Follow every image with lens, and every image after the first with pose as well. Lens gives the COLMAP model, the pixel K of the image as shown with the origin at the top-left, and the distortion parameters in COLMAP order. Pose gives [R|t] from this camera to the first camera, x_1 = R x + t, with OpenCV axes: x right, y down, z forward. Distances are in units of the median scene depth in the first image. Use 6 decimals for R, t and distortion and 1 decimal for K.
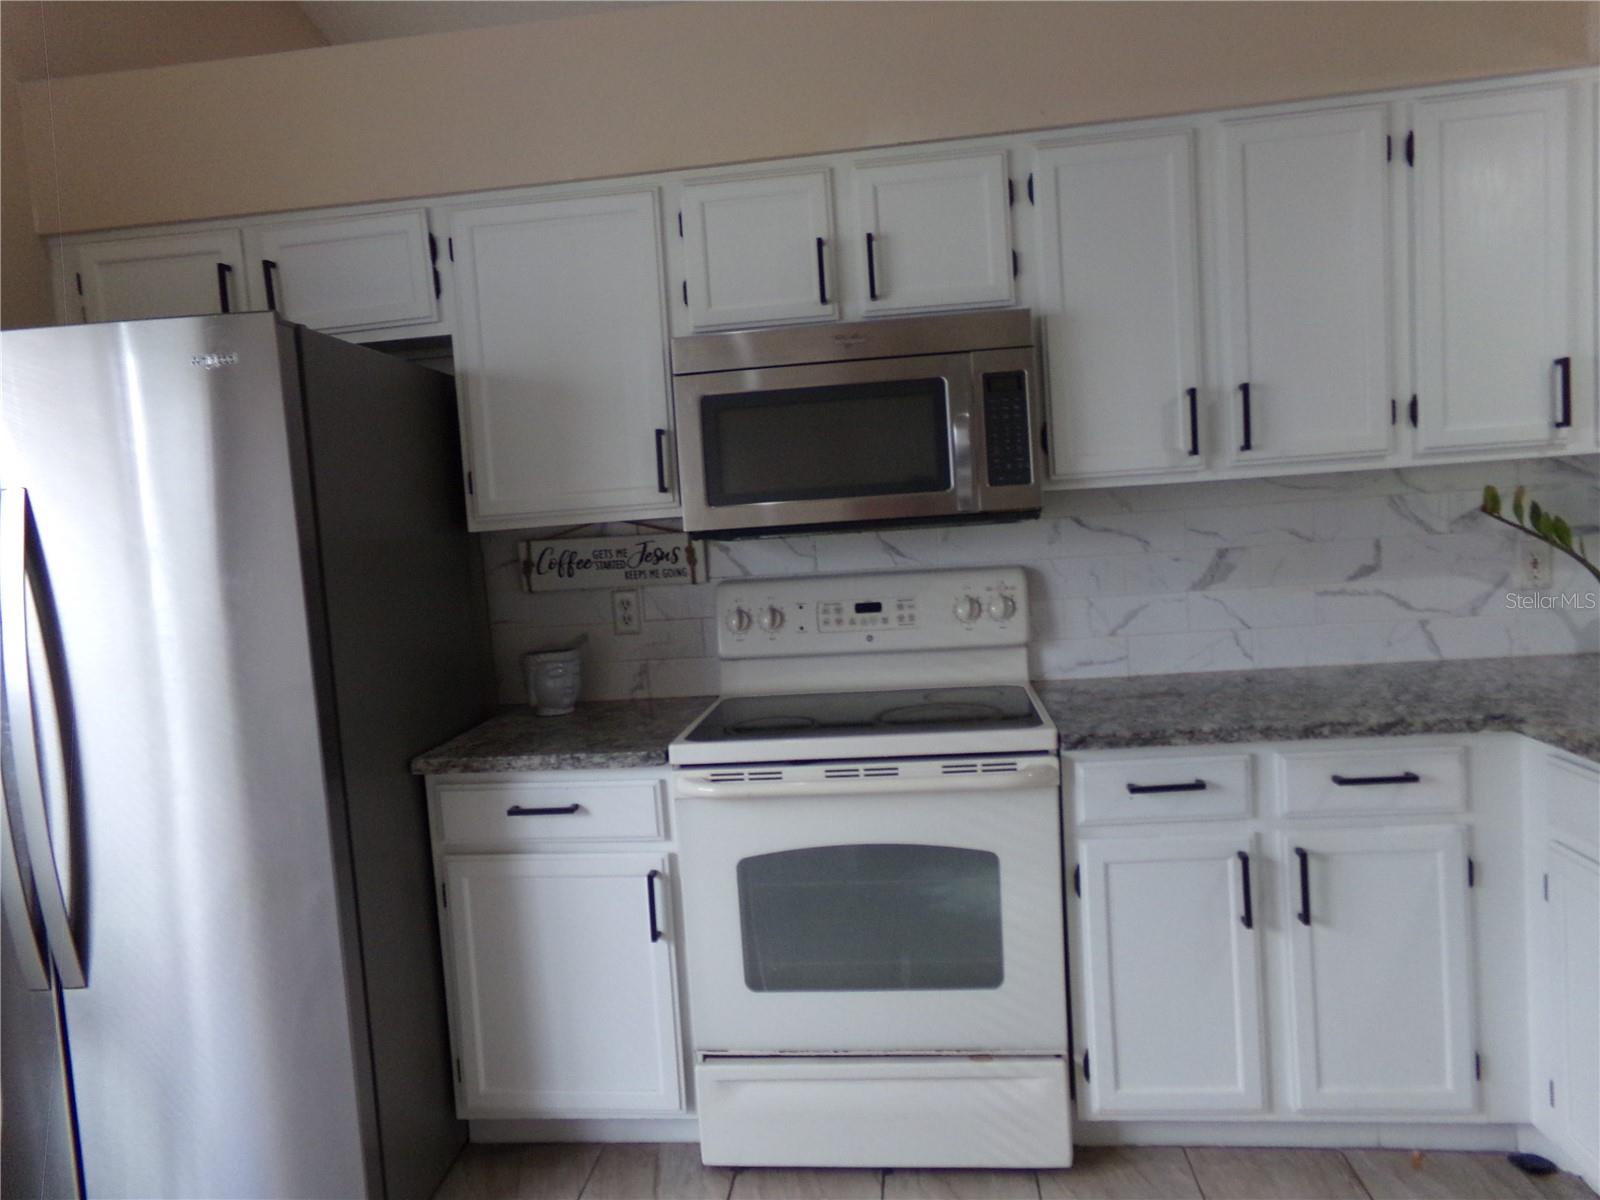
lens RADIAL K [[1103.8, 0, 800.0], [0, 1103.8, 600.0], [0, 0, 1]] dist [-0.112363, 0.199149]
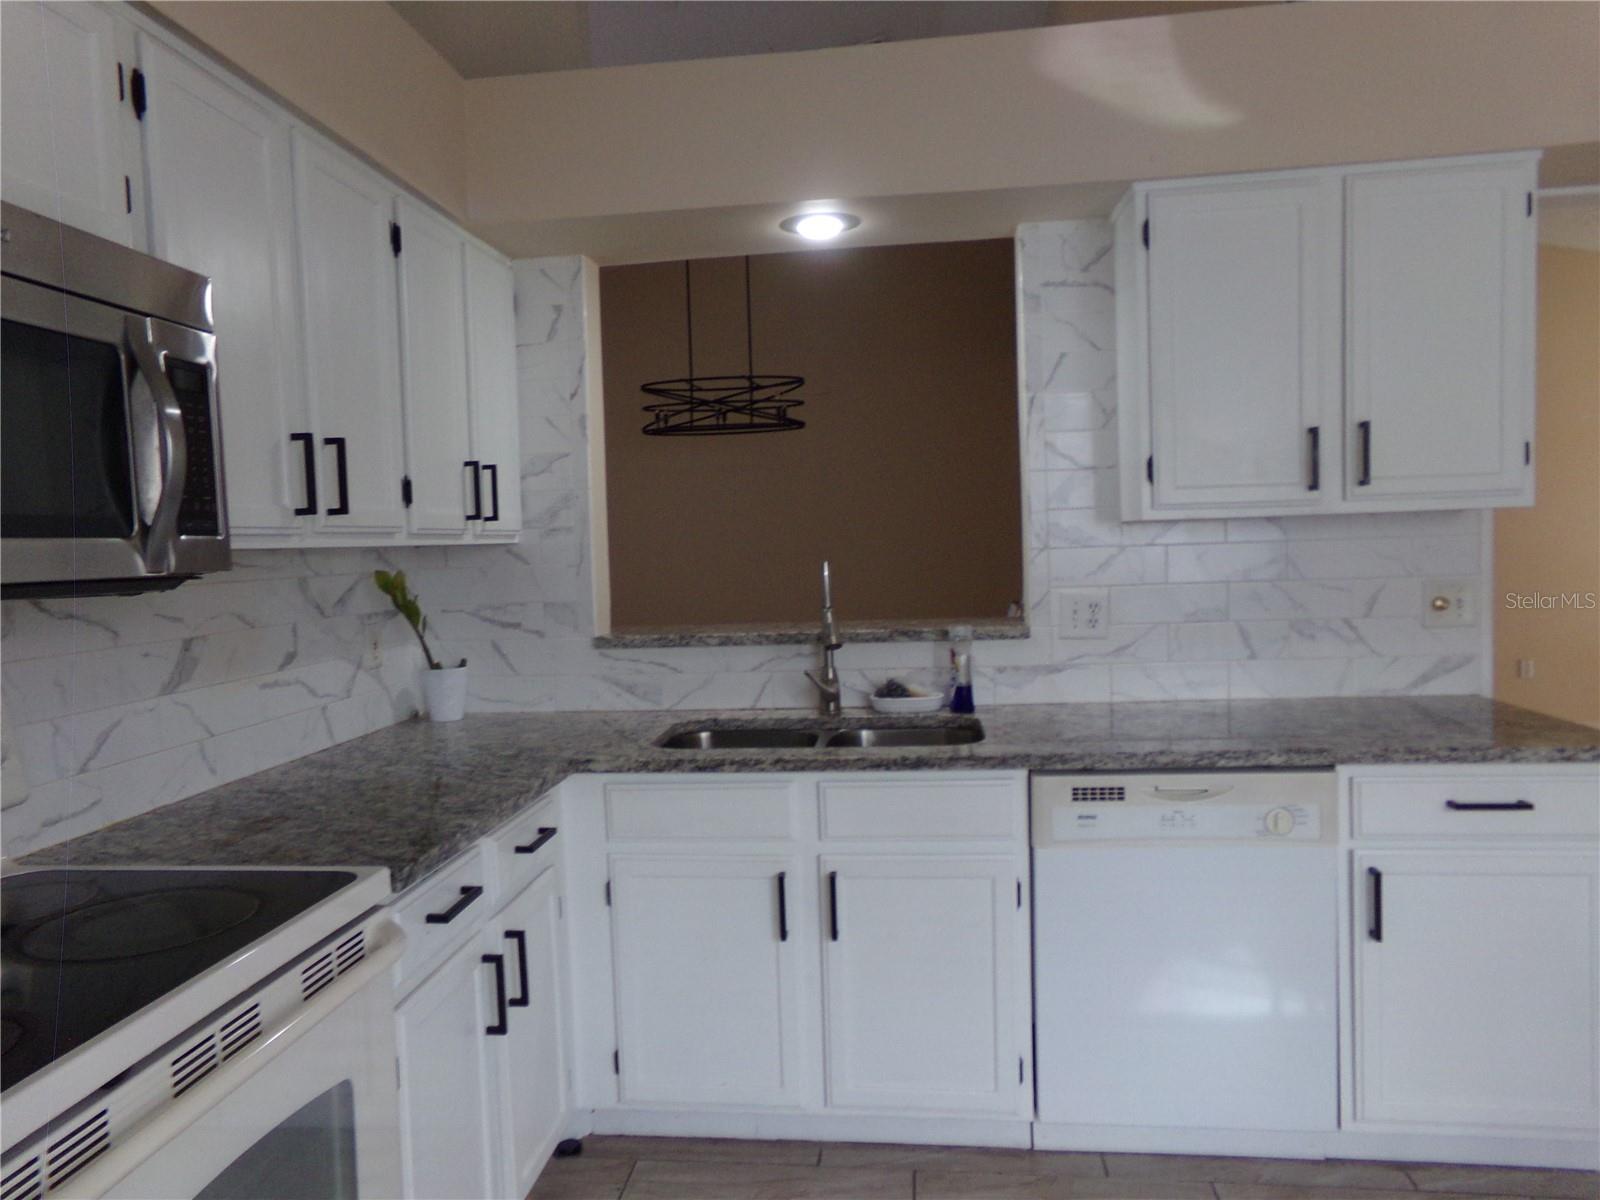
lens RADIAL K [[1103.8, 0, 800.0], [0, 1103.8, 600.0], [0, 0, 1]] dist [-0.112363, 0.199149]
pose [[-0.002415, 0.015632, 0.999875, -0.407971], [0.114524, 0.993303, -0.015252, -0.012624], [-0.993418, 0.114473, -0.004190, 0.574041]]
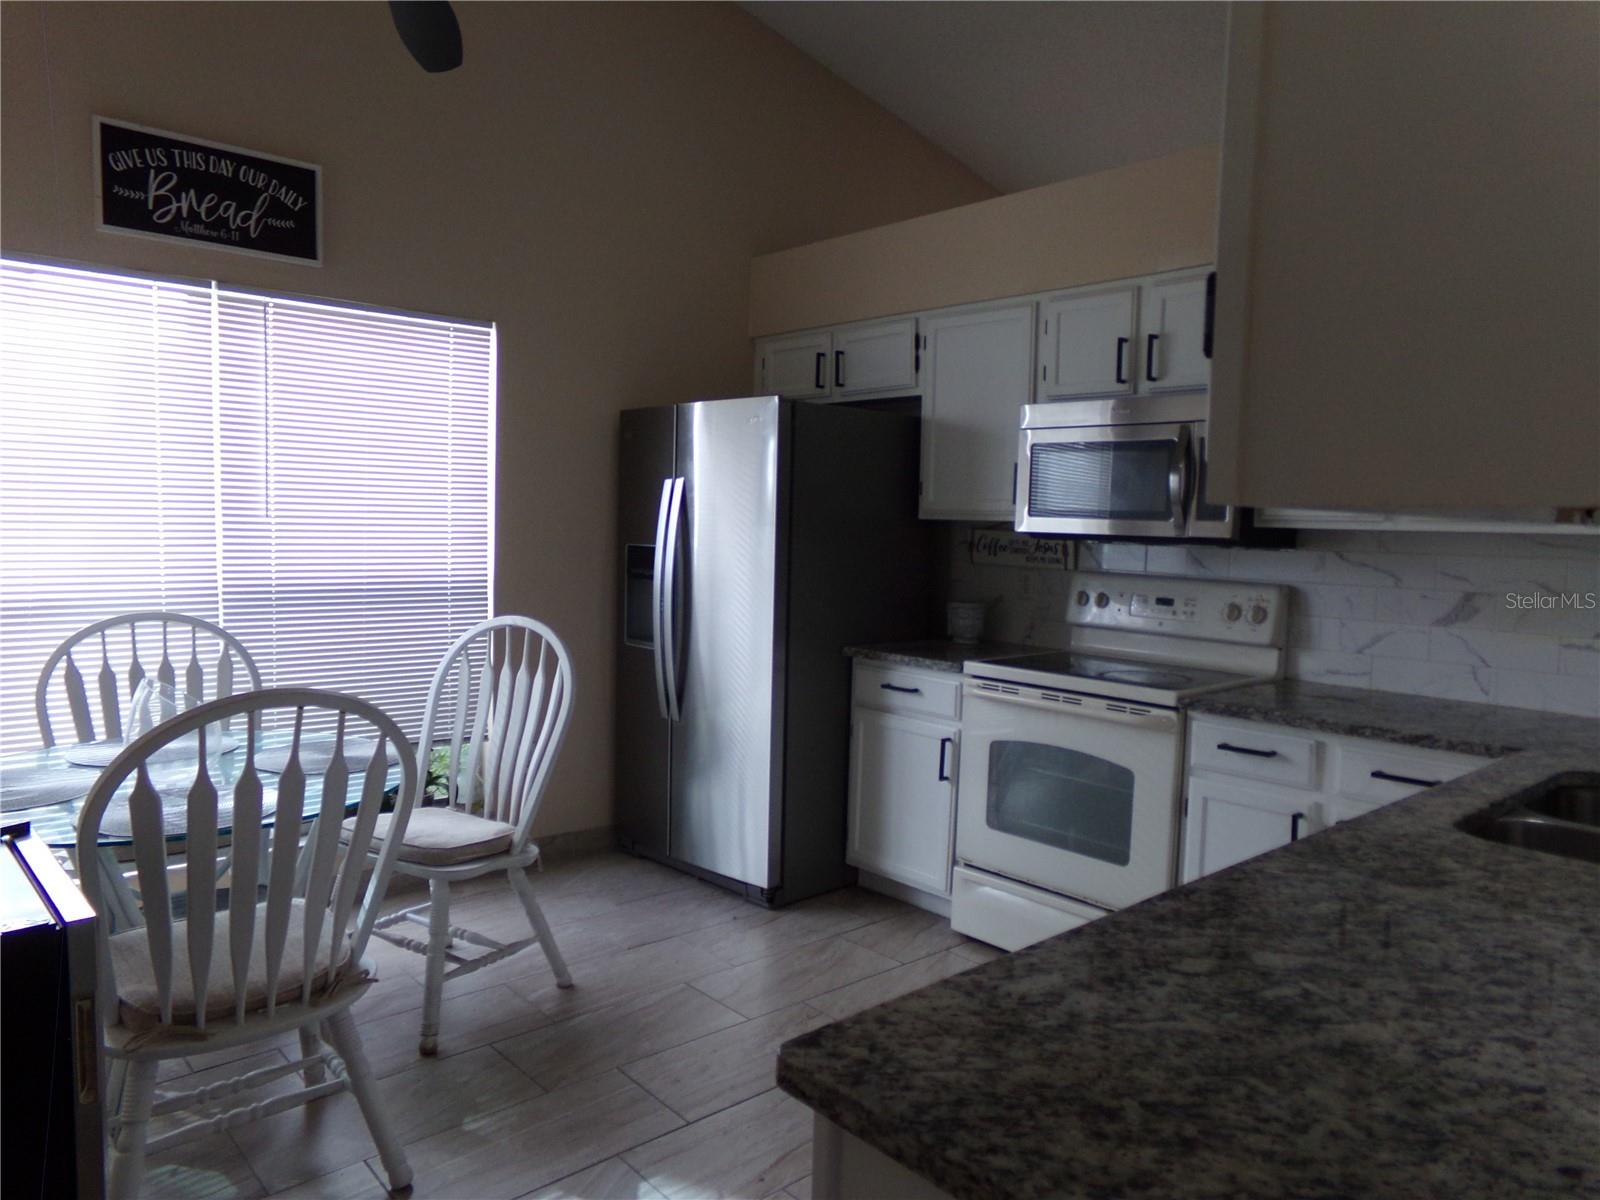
lens RADIAL K [[1103.8, 0, 800.0], [0, 1103.8, 600.0], [0, 0, 1]] dist [-0.112363, 0.199149]
pose [[0.742520, 0.135763, -0.655922, 0.628191], [-0.127853, 0.989966, 0.060170, -0.019175], [0.657509, 0.039184, 0.752427, -0.313085]]
